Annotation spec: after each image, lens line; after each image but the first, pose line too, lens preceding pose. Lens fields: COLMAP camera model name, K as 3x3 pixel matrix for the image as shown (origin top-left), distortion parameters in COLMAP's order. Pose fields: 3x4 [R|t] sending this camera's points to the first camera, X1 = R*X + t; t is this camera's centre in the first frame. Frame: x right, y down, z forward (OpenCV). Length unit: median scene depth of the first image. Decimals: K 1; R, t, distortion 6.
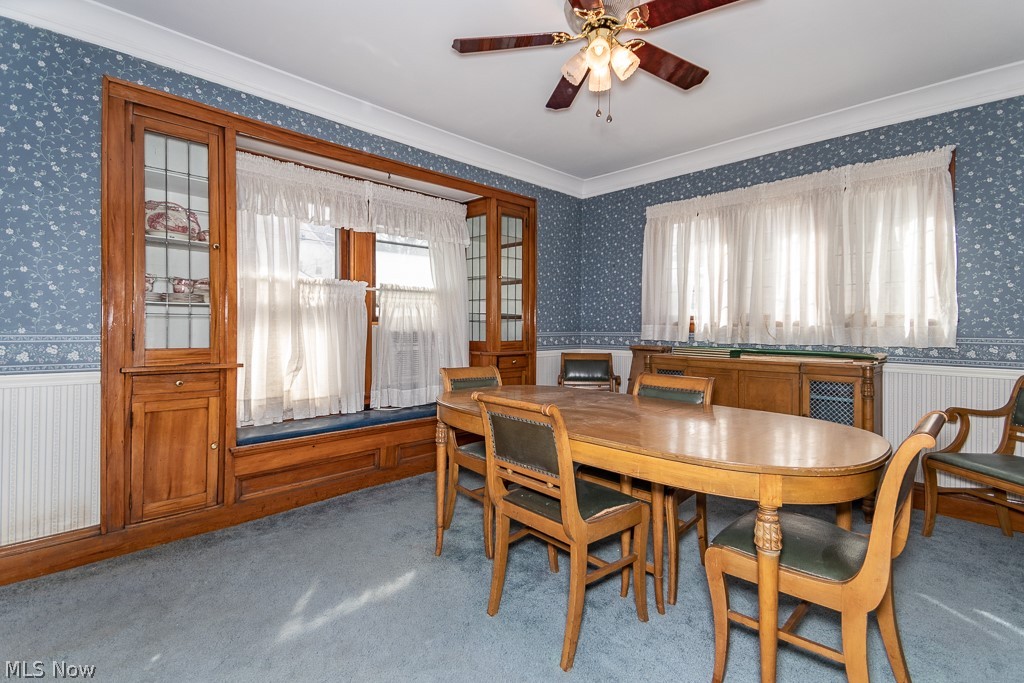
lens RADIAL K [[481.2, 0, 504.2], [0, 481.2, 330.6], [0, 0, 1]] dist [0.032895, -0.015146]
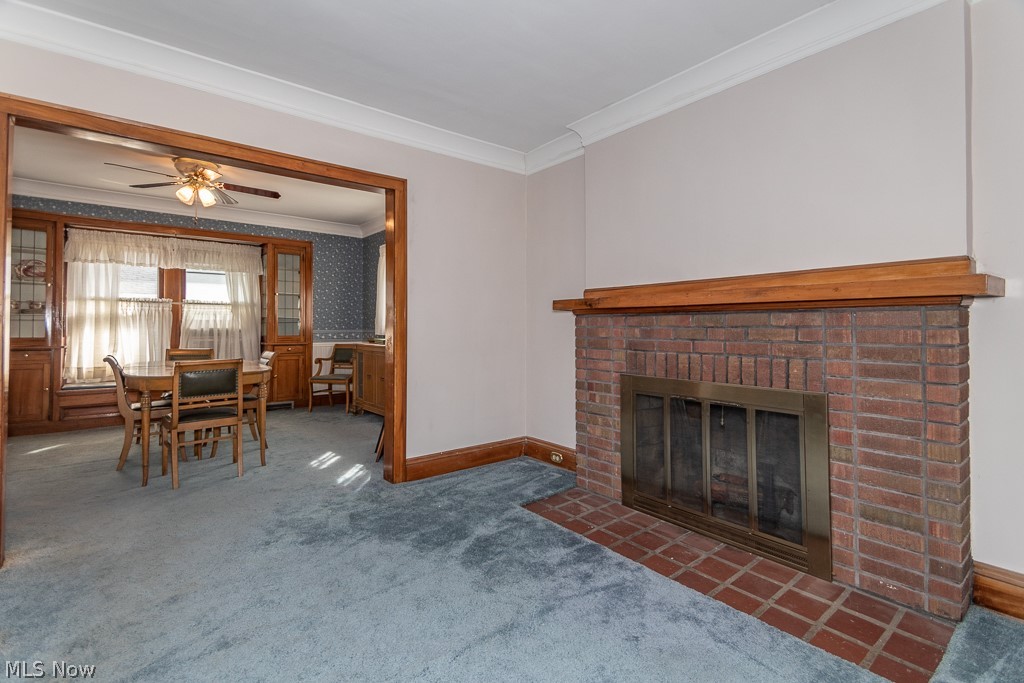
lens RADIAL K [[481.2, 0, 505.6], [0, 481.2, 319.3], [0, 0, 1]] dist [0.032895, -0.015146]
pose [[0.996057, -0.010542, -0.088091, 0.959286], [0.007517, 0.999373, -0.034604, 0.031892], [0.088401, 0.033806, 0.995511, -0.527451]]
